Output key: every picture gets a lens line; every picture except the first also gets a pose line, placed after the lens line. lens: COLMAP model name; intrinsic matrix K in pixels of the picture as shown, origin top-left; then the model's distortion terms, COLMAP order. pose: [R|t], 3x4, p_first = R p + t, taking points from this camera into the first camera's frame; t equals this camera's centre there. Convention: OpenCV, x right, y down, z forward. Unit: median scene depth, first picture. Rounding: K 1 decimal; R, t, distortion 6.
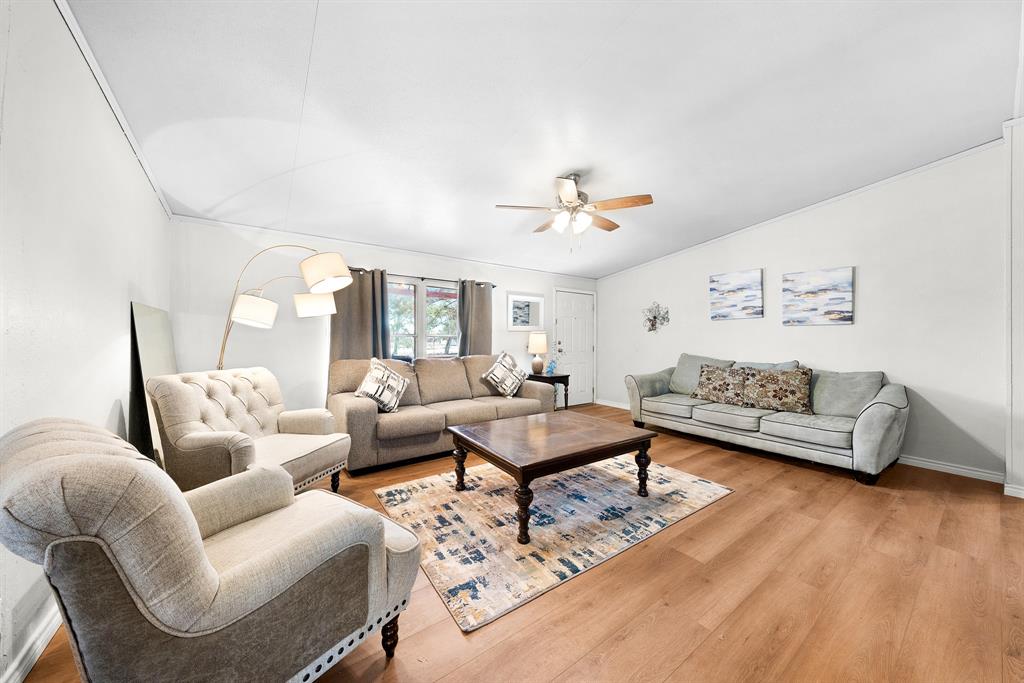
lens RADIAL K [[355.0, 0, 517.3], [0, 355.0, 339.8], [0, 0, 1]] dist [-0.001526, -0.000448]
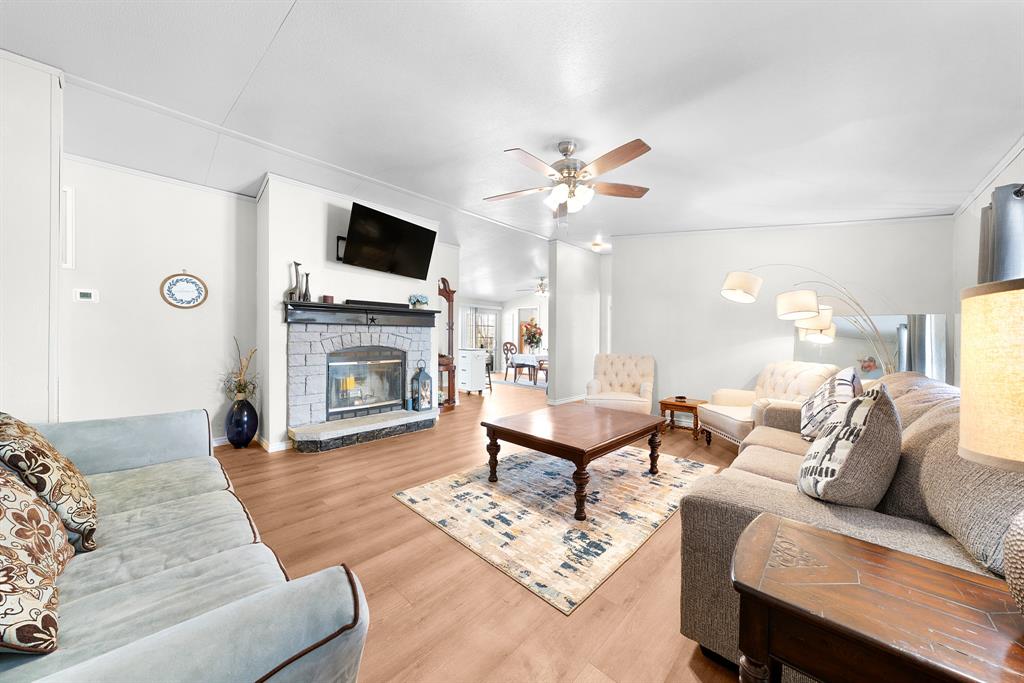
lens RADIAL K [[355.0, 0, 512.2], [0, 355.0, 336.7], [0, 0, 1]] dist [-0.001526, -0.000448]
pose [[-0.984492, -0.009273, -0.175182, 0.496727], [-0.010274, 0.999936, 0.004811, -0.006861], [0.175126, 0.006536, -0.984524, 2.101312]]
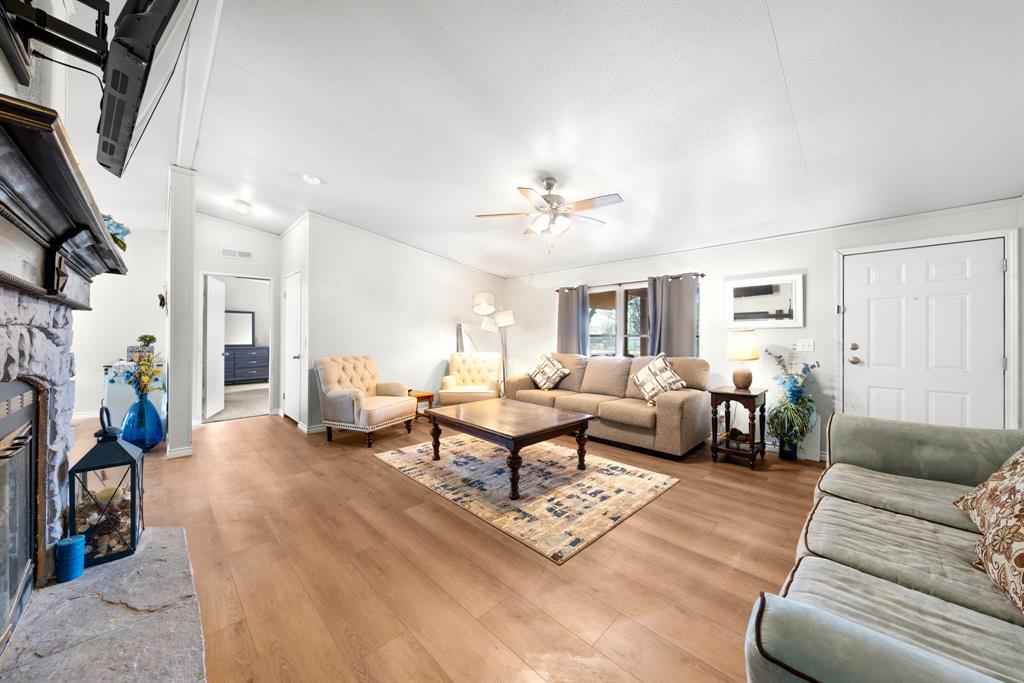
lens RADIAL K [[355.0, 0, 509.6], [0, 355.0, 339.2], [0, 0, 1]] dist [-0.001526, -0.000448]
pose [[0.146777, 0.004456, -0.989160, 1.338146], [-0.007241, 0.999968, 0.003430, -0.004389], [0.989143, 0.006659, 0.146804, 0.852511]]
